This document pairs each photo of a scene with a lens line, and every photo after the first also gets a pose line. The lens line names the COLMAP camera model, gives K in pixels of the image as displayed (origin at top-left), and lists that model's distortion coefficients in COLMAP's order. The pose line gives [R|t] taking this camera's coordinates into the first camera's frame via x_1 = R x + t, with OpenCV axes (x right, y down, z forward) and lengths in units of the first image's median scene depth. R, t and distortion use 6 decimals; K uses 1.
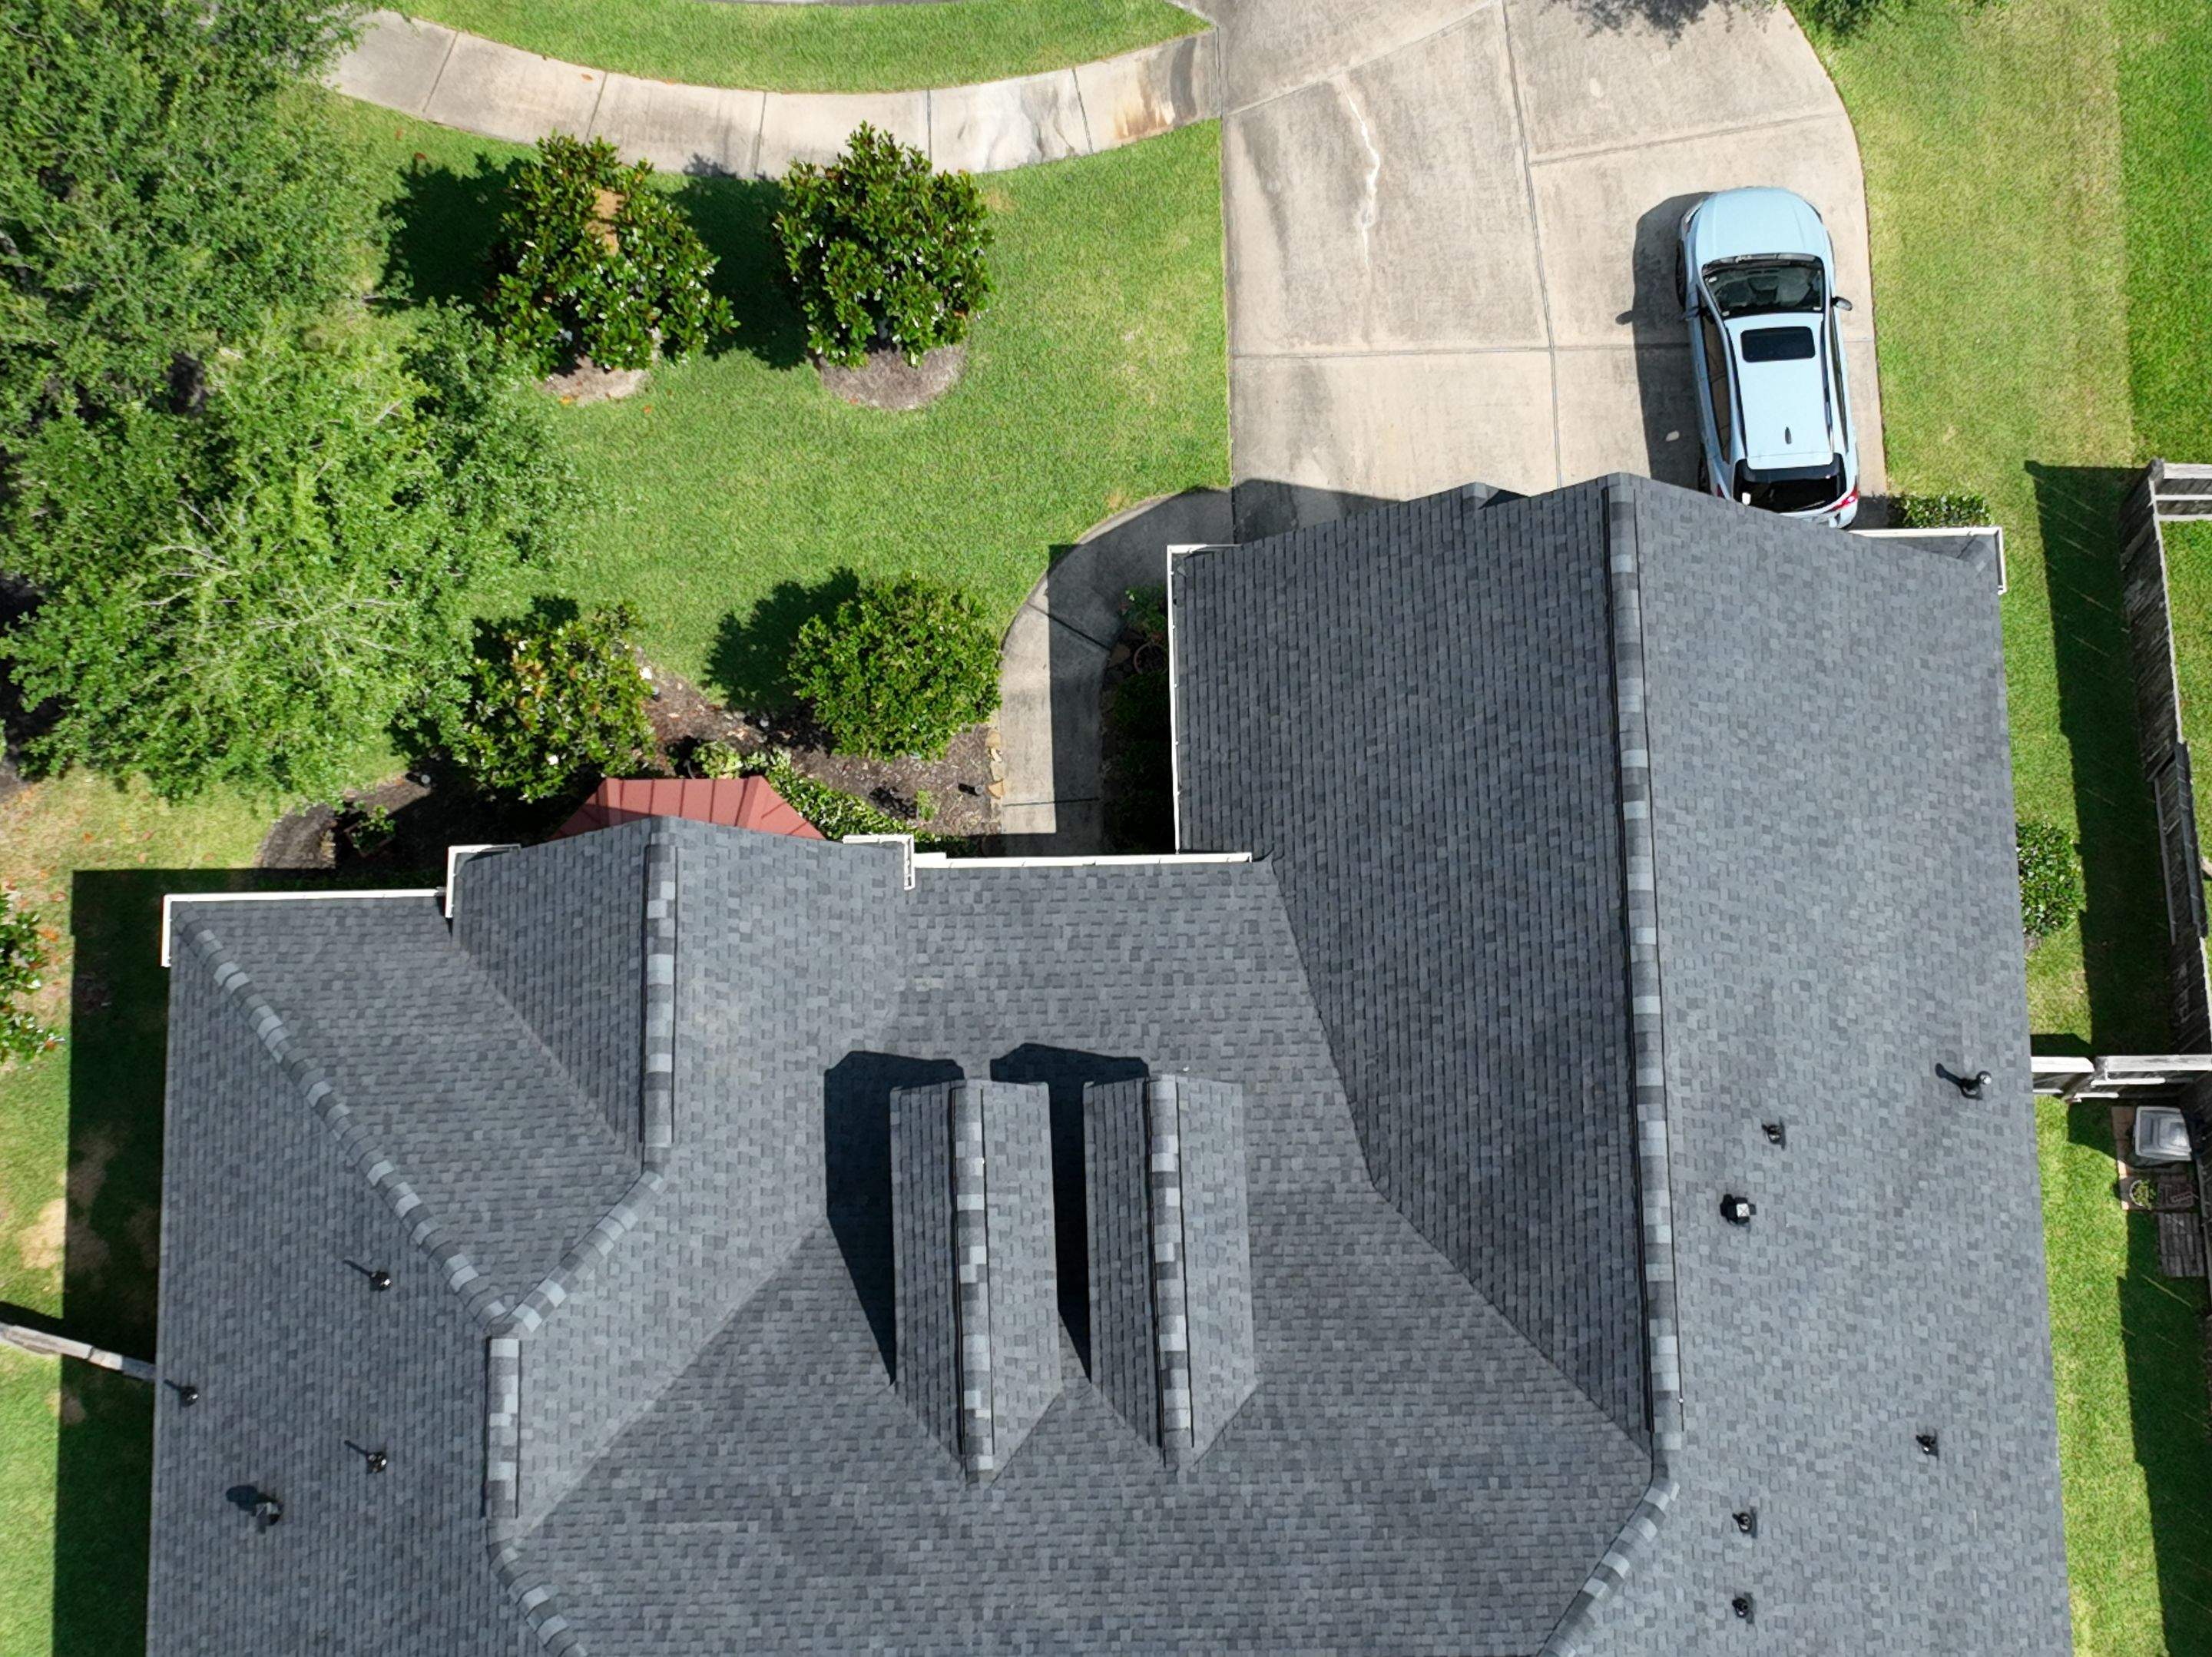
lens RADIAL K [[4280.9, 0, 1166.5], [0, 4280.9, 805.8], [0, 0, 1]] dist [0.016469, -0.131639]
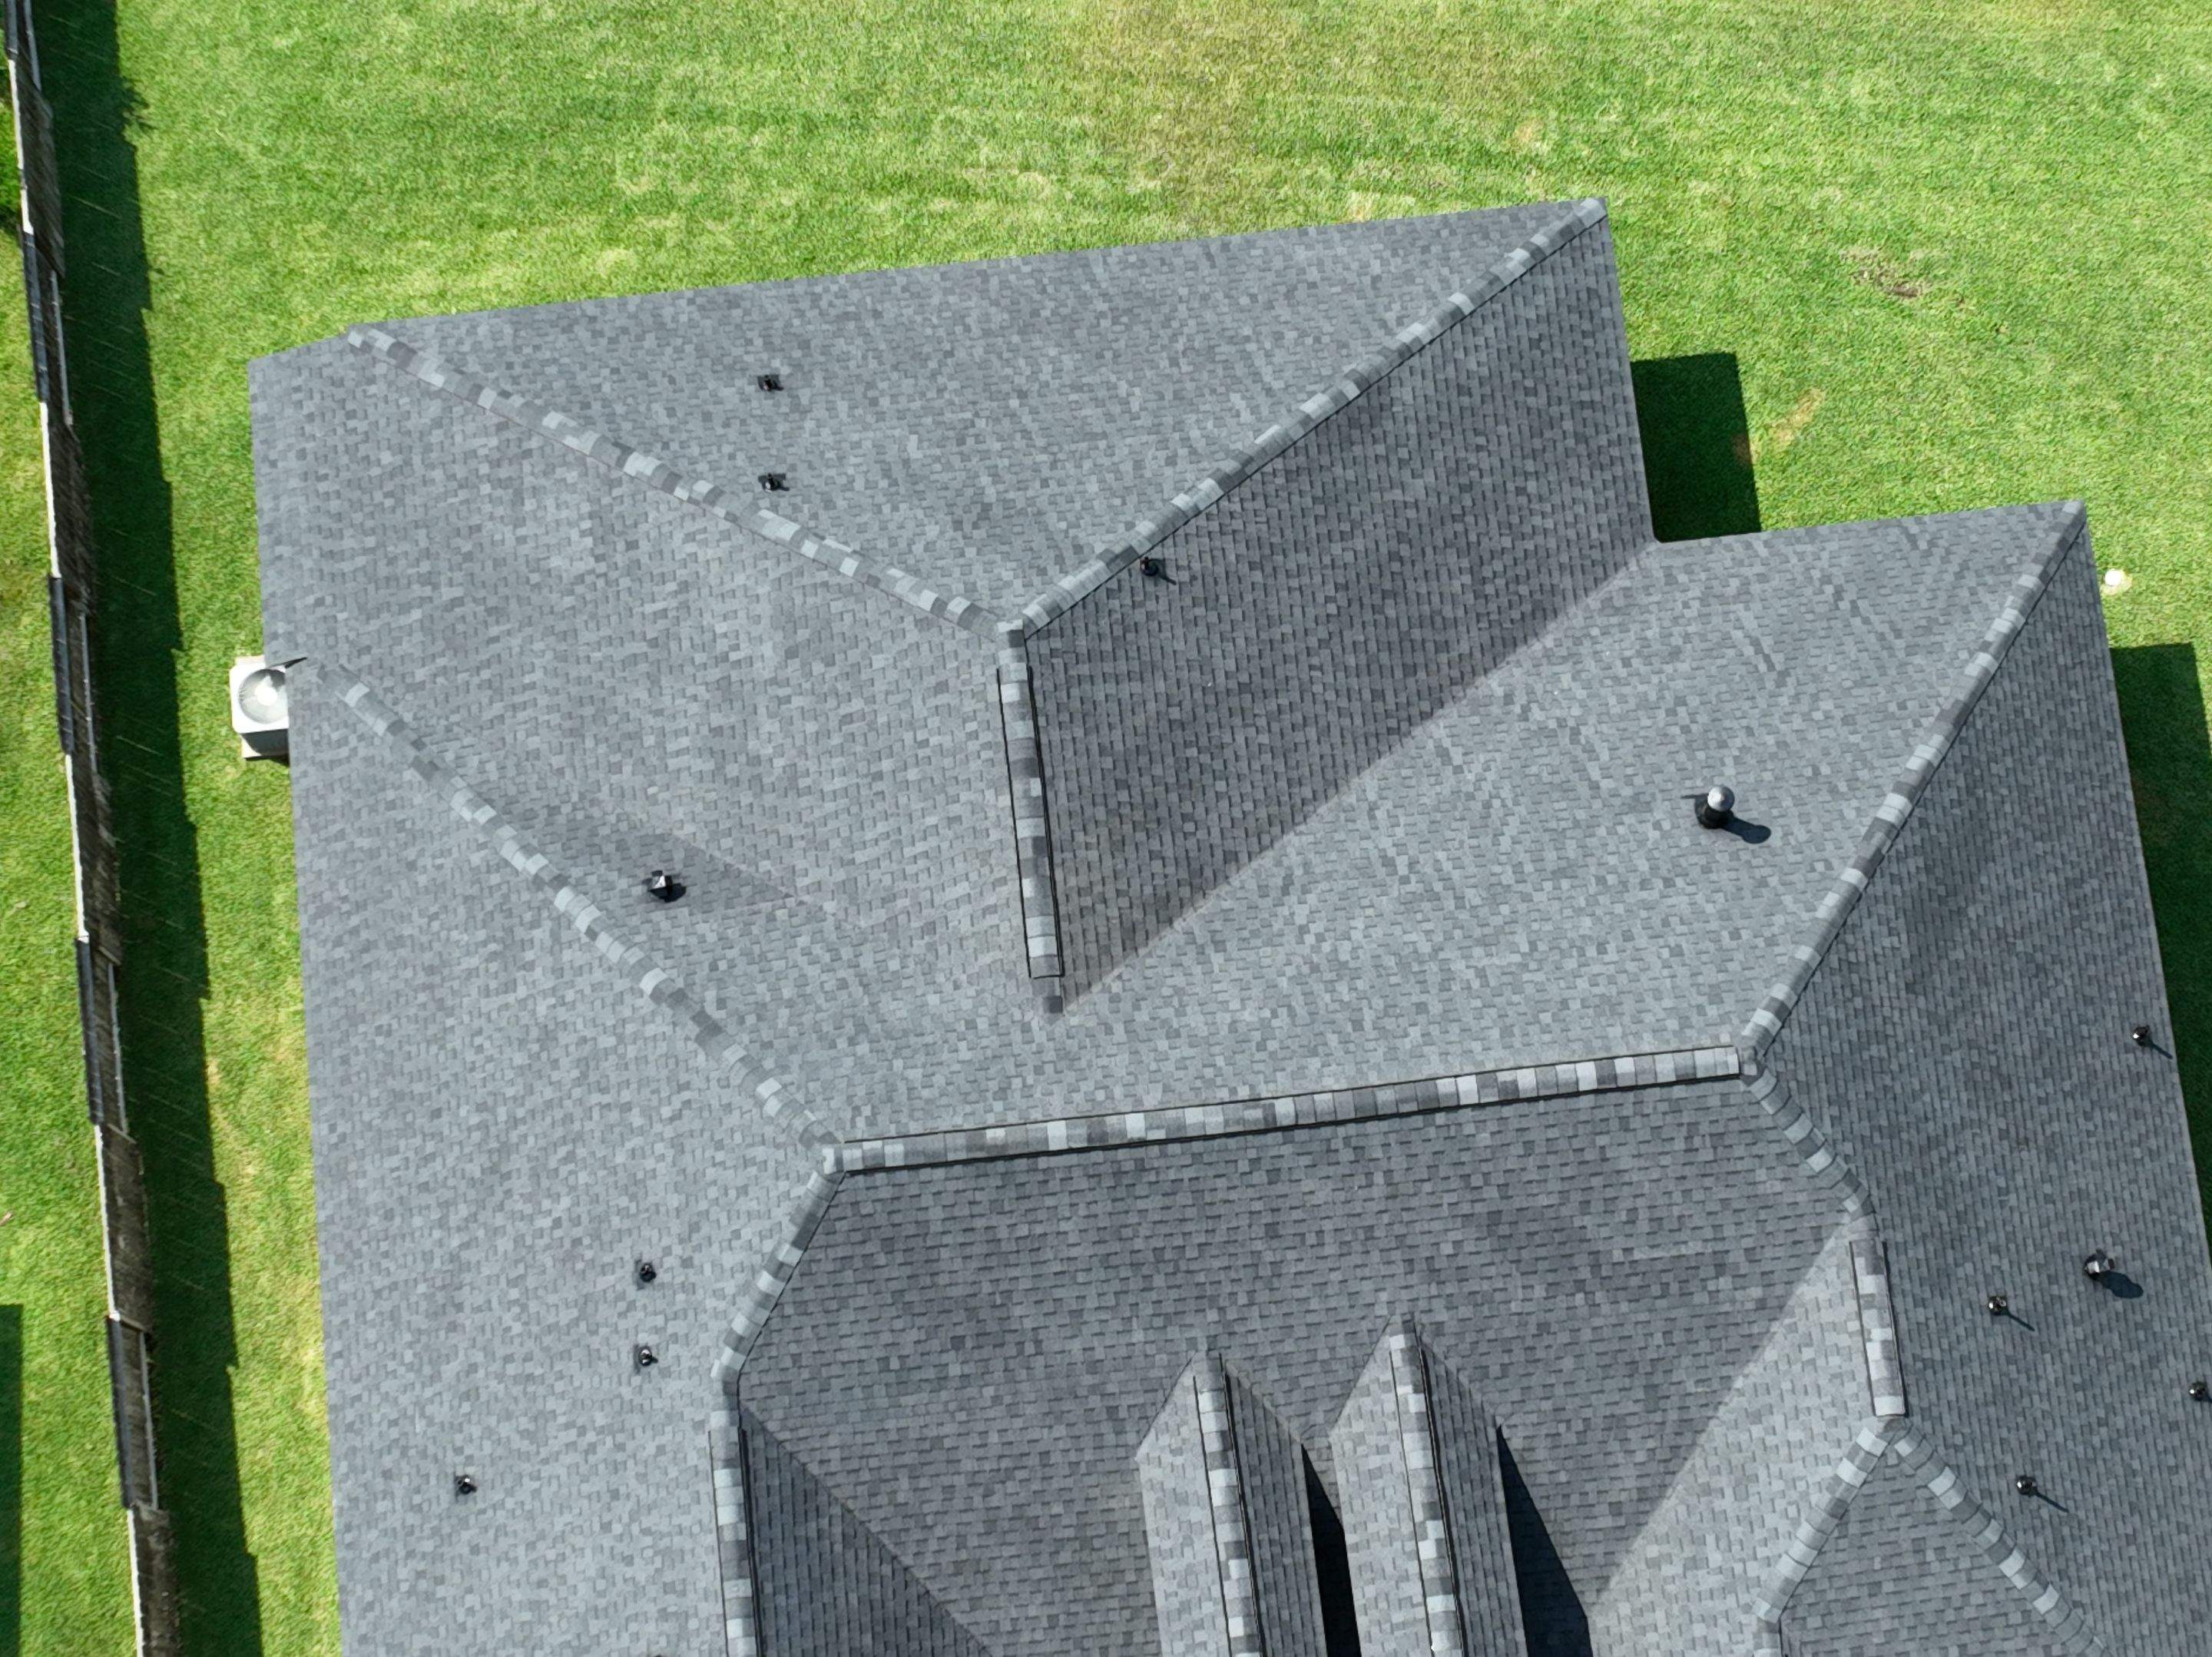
lens RADIAL K [[4280.9, 0, 1166.5], [0, 4280.9, 805.8], [0, 0, 1]] dist [0.016469, -0.131639]
pose [[-0.996405, 0.083911, -0.011669, 0.012343], [-0.079647, -0.880888, 0.466576, -0.189527], [0.028872, 0.465828, 0.884404, 0.043862]]
